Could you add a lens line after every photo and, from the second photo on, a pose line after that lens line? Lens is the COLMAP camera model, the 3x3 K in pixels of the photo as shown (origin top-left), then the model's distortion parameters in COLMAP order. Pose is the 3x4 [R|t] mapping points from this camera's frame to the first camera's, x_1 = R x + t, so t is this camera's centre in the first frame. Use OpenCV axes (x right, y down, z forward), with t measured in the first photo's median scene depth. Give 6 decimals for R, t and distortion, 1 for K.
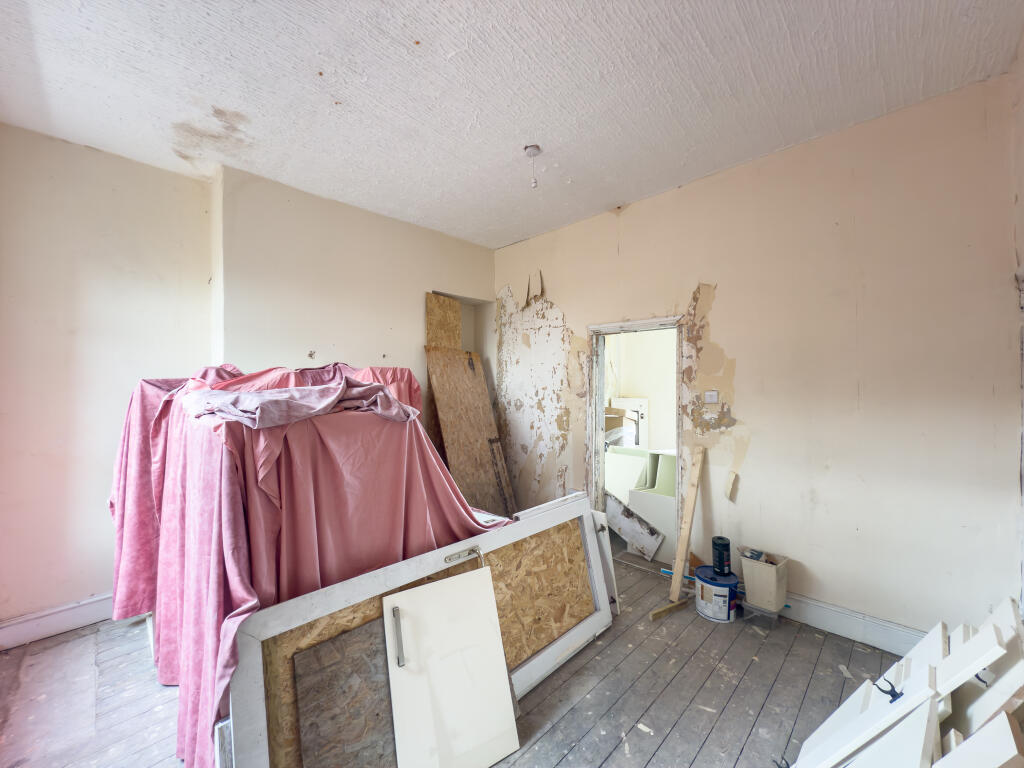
lens RADIAL K [[413.2, 0, 506.8], [0, 413.2, 383.4], [0, 0, 1]] dist [0.003651, 0.000231]
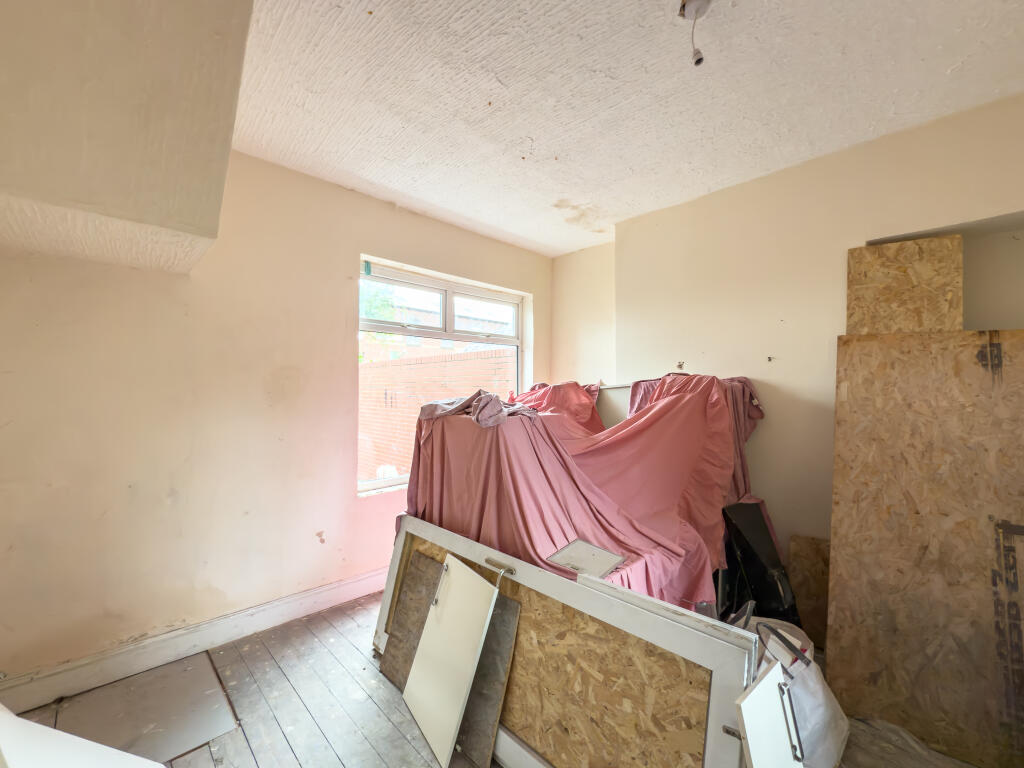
lens RADIAL K [[413.2, 0, 506.9], [0, 413.2, 386.6], [0, 0, 1]] dist [0.003651, 0.000231]
pose [[-0.004301, -0.010004, -0.999941, 0.751583], [-0.002671, 0.999947, -0.009992, -0.011225], [0.999987, 0.002628, -0.004328, 0.849257]]
